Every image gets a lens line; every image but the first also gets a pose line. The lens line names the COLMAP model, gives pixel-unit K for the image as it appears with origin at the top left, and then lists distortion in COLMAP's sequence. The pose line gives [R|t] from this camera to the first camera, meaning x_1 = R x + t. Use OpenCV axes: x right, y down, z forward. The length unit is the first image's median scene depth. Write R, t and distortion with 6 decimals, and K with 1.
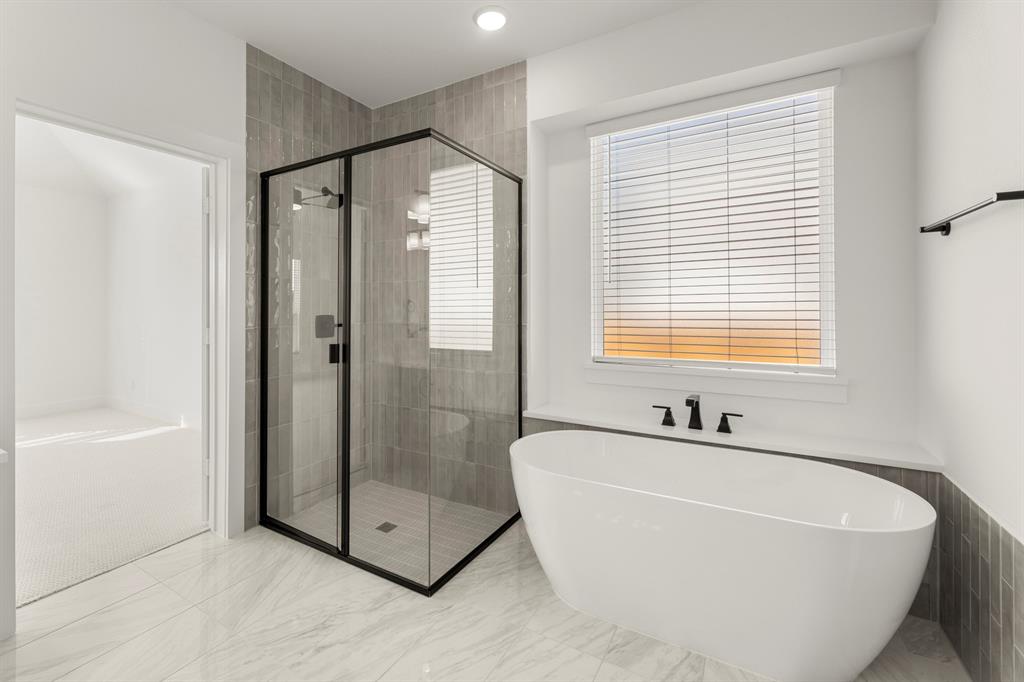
lens RADIAL K [[422.1, 0, 505.8], [0, 422.1, 308.9], [0, 0, 1]] dist [-0.003104, 0.001545]
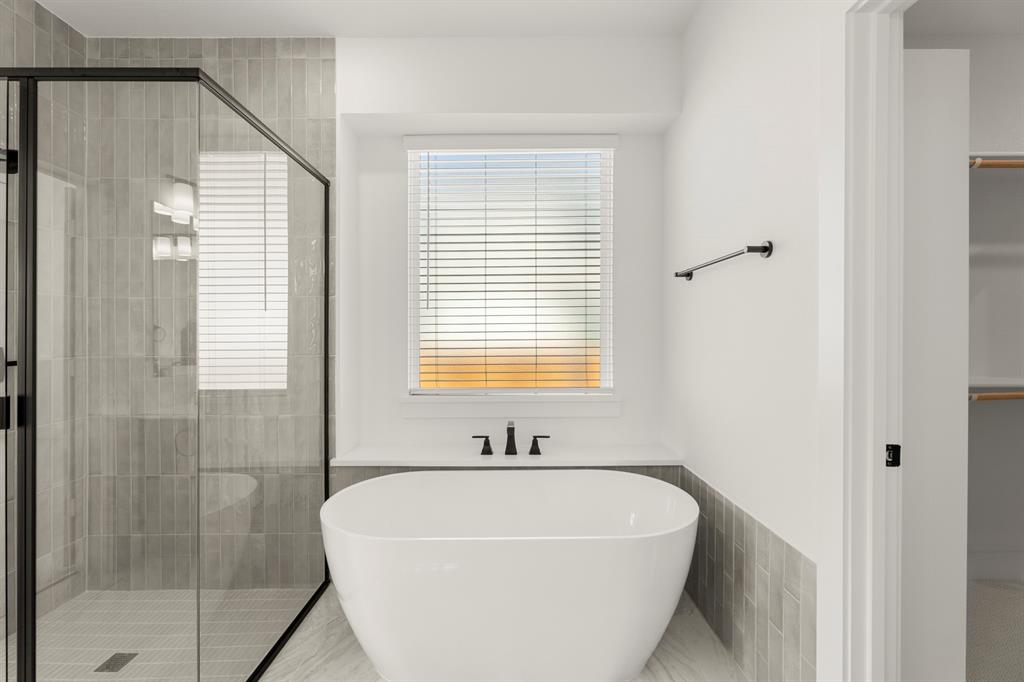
lens RADIAL K [[422.1, 0, 507.8], [0, 422.1, 340.2], [0, 0, 1]] dist [-0.003104, 0.001545]
pose [[0.890483, -0.001584, 0.455013, -0.025996], [-0.001033, 0.999984, 0.005503, 0.000361], [-0.455015, -0.005370, 0.890468, 0.096771]]
